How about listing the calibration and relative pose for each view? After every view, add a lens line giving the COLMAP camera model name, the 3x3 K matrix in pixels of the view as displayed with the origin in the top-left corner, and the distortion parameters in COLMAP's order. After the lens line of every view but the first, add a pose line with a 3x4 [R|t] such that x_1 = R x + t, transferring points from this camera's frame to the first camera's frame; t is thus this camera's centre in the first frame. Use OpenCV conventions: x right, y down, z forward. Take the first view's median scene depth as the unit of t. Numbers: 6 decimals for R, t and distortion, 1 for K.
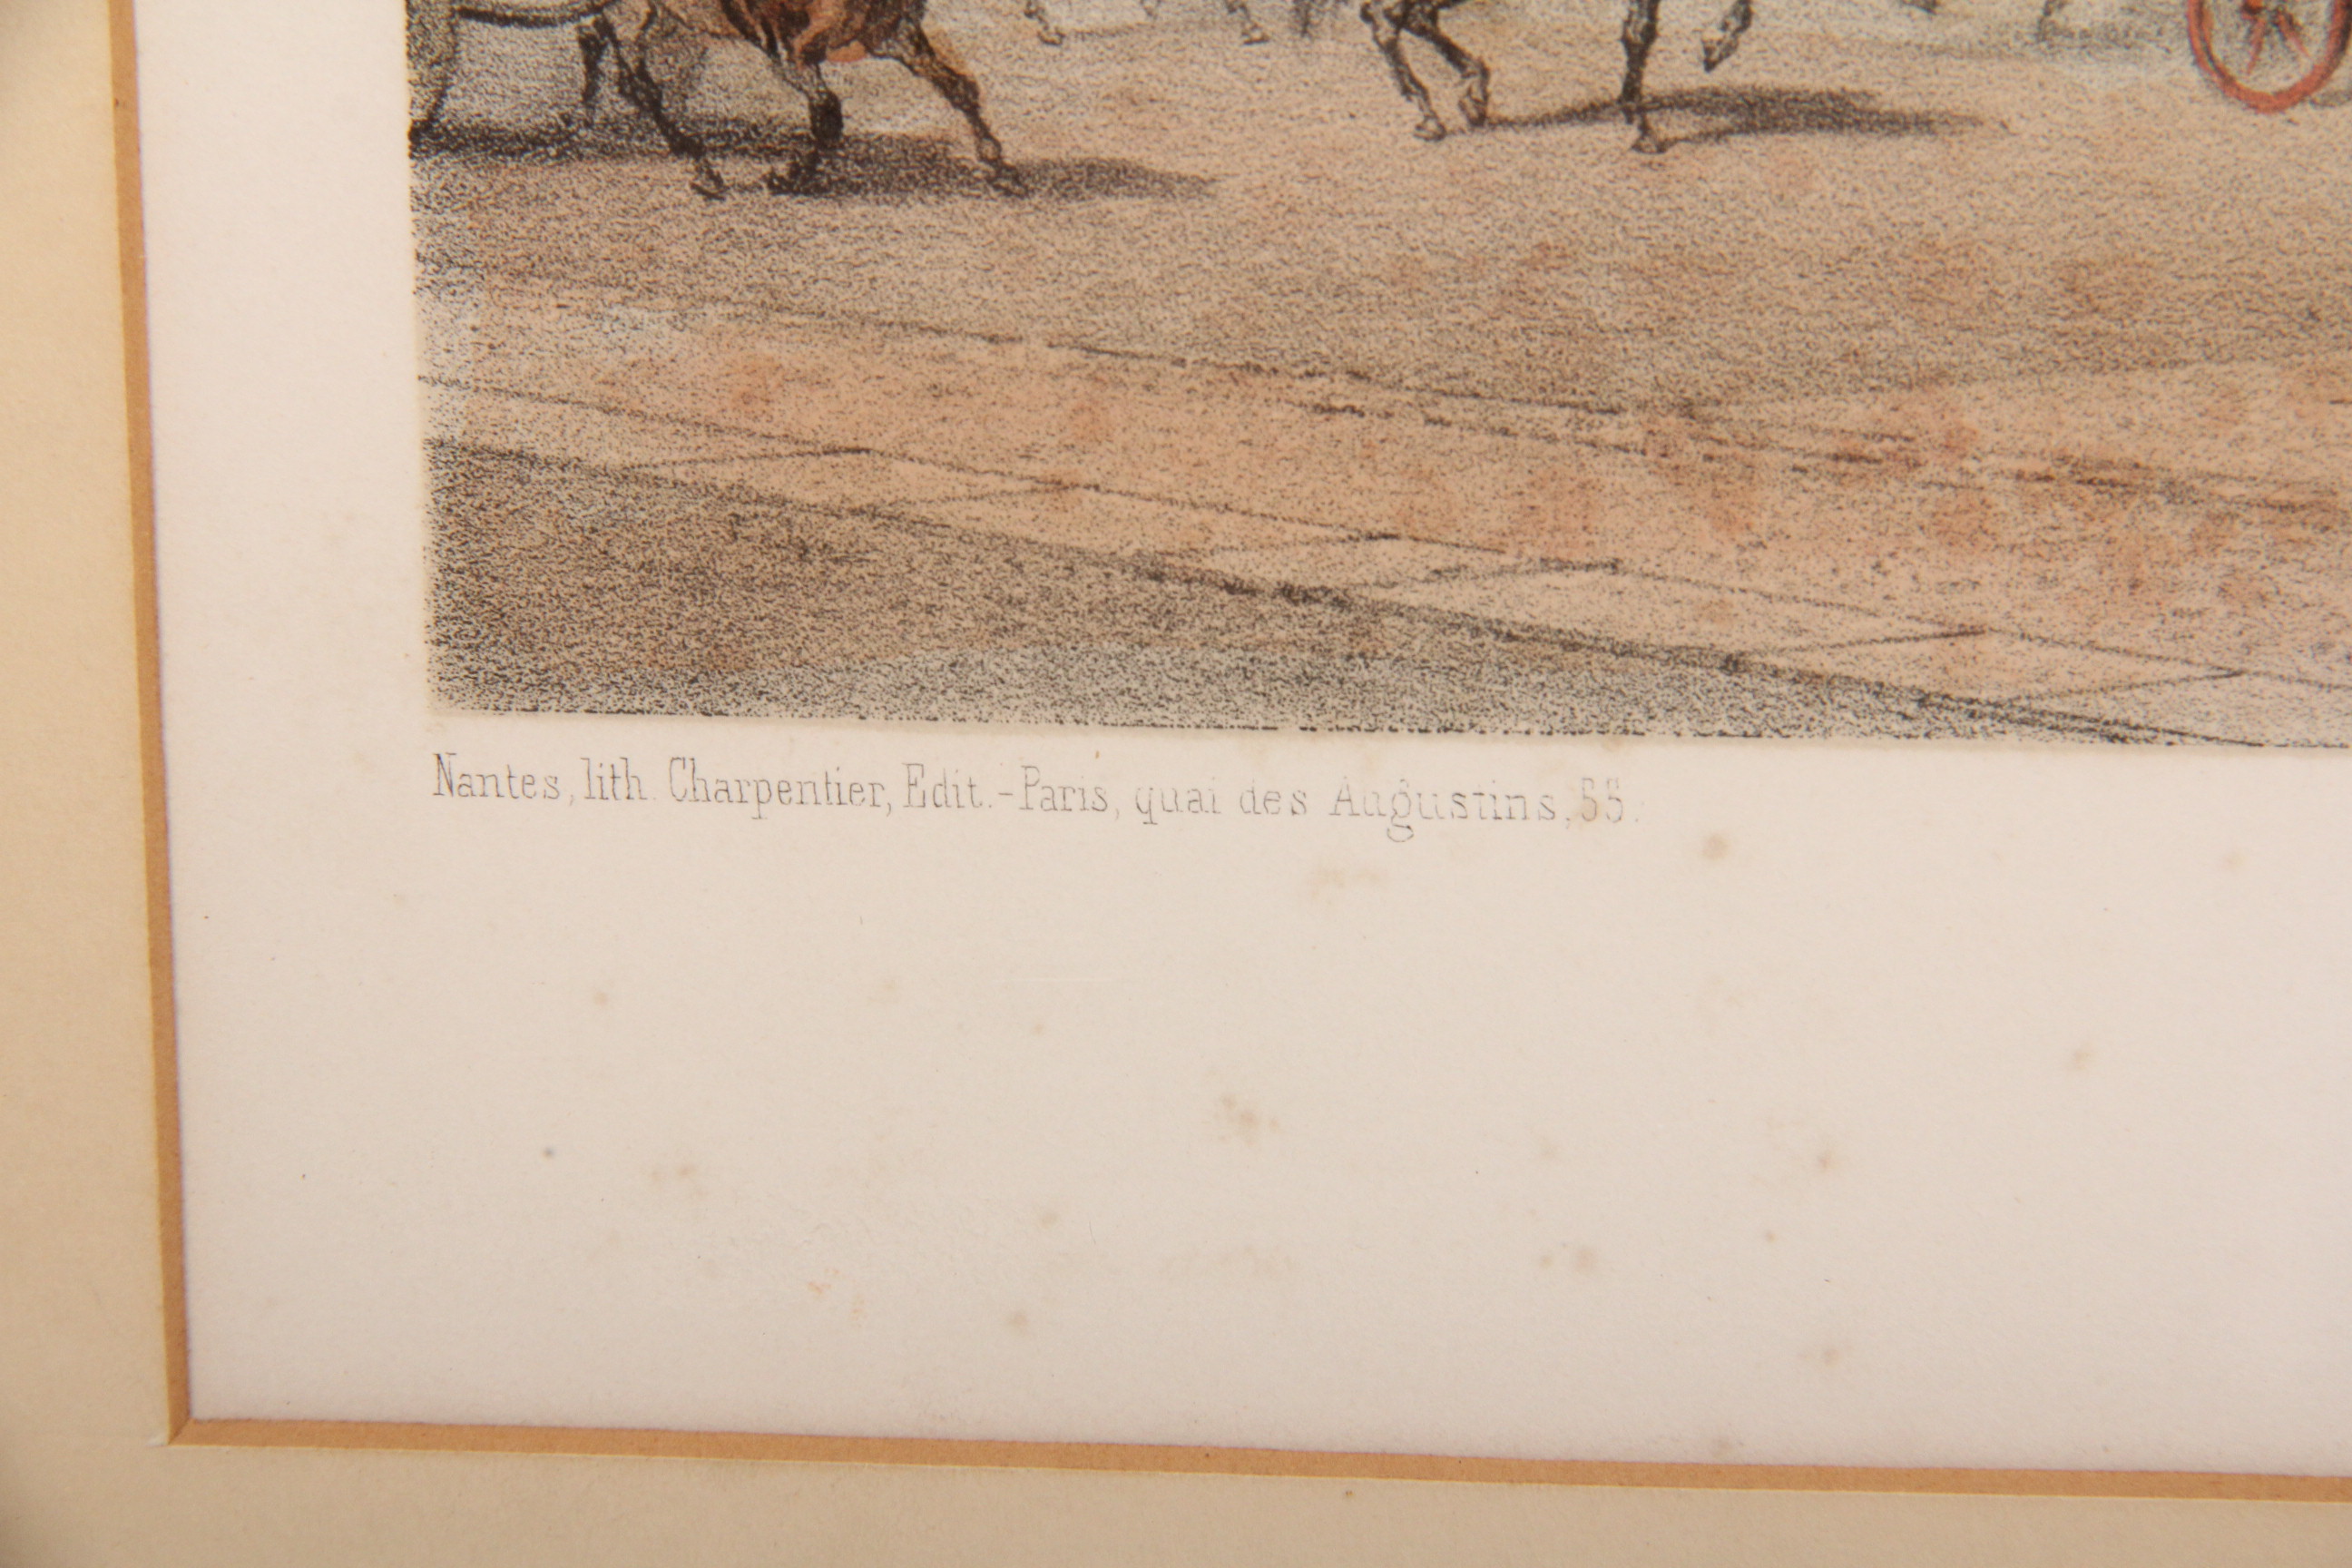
lens RADIAL K [[10072.6, 0, 1176.1], [0, 10072.6, 777.1], [0, 0, 1]] dist [0.381976, 0.000000]
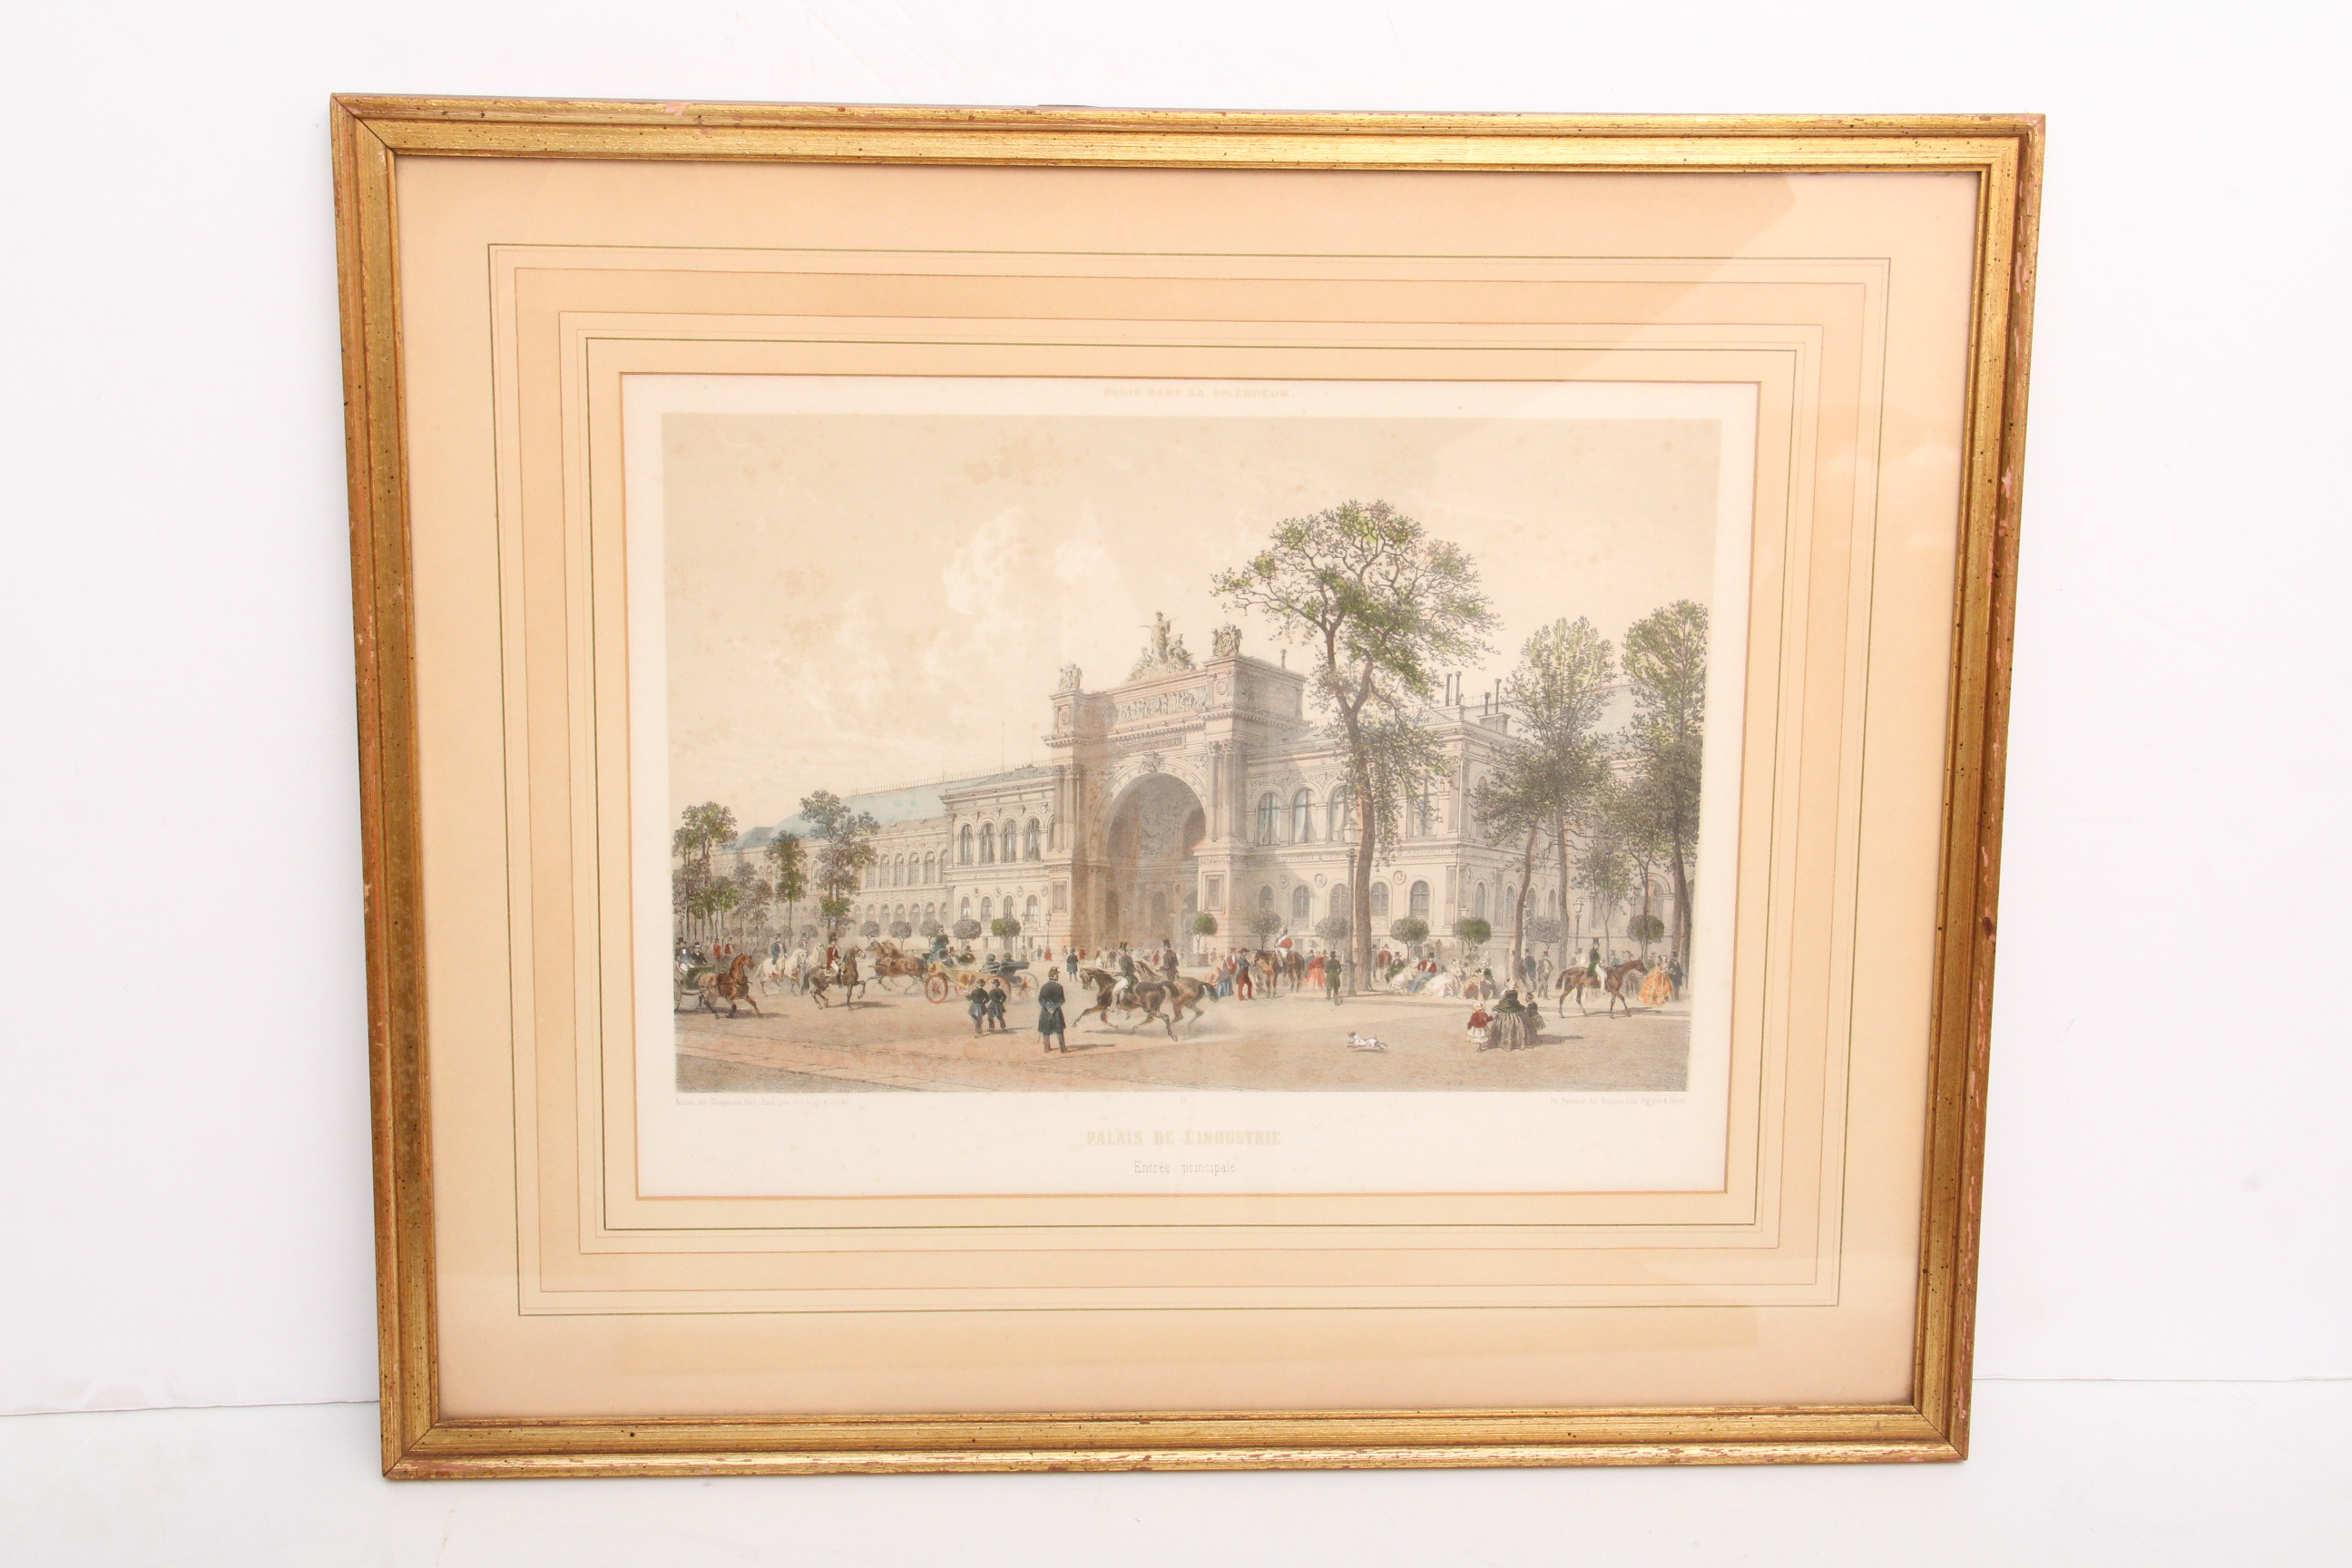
lens RADIAL K [[2944.2, 0, 1181.2], [0, 2944.2, 779.9], [0, 0, 1]] dist [-0.009622, 0.000000]
pose [[0.985966, -0.007166, 0.166791, -0.068662], [0.023617, 0.995018, -0.096859, -0.016683], [-0.165266, 0.099438, 0.981223, -1.096937]]
